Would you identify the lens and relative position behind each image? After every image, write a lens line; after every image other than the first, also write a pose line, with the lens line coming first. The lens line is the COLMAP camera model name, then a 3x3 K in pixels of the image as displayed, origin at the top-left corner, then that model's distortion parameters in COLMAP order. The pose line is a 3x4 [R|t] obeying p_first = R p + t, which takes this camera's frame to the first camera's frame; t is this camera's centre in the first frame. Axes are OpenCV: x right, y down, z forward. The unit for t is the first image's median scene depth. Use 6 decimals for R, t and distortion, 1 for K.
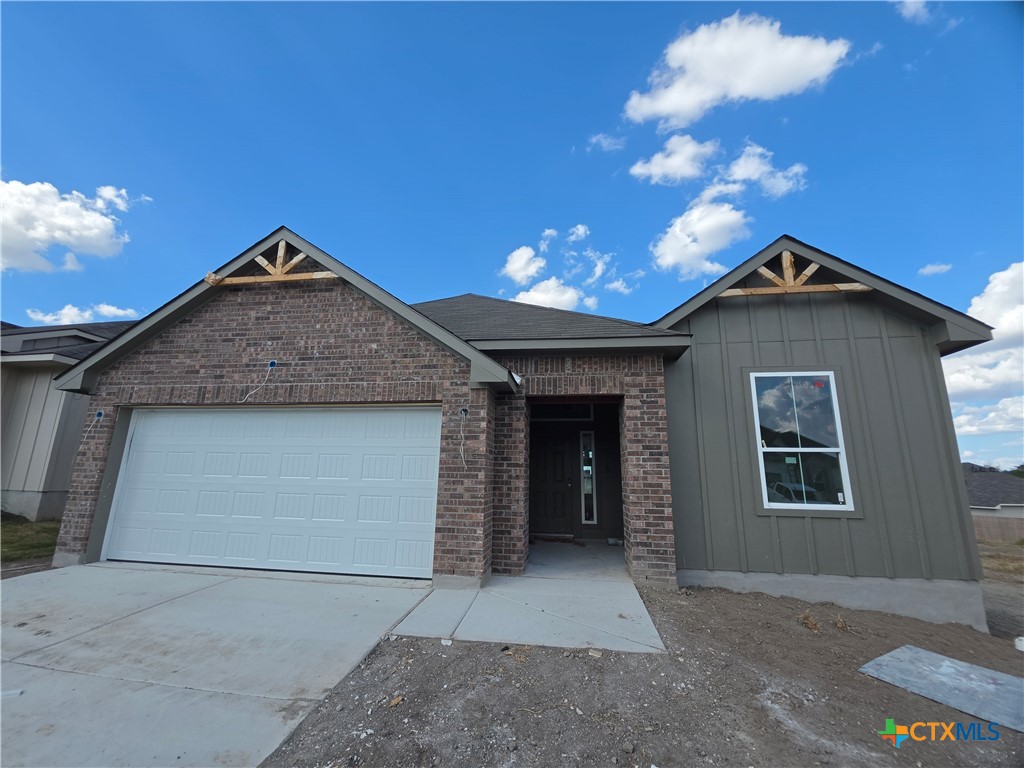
lens RADIAL K [[408.3, 0, 510.5], [0, 408.3, 388.6], [0, 0, 1]] dist [0.010976, -0.009133]
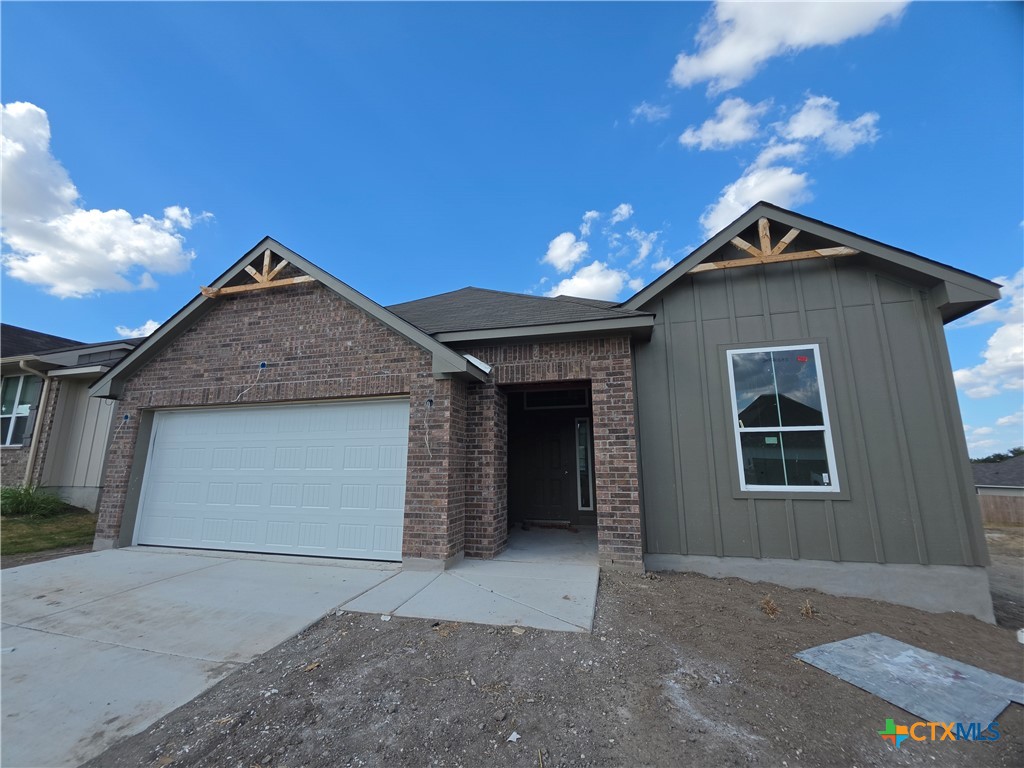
lens RADIAL K [[410.0, 0, 510.4], [0, 410.0, 387.7], [0, 0, 1]] dist [0.011929, -0.009496]
pose [[0.992907, -0.042177, -0.111163, 0.196118], [0.044782, 0.998775, 0.021045, 0.005986], [0.110139, -0.025874, 0.993579, -0.010912]]
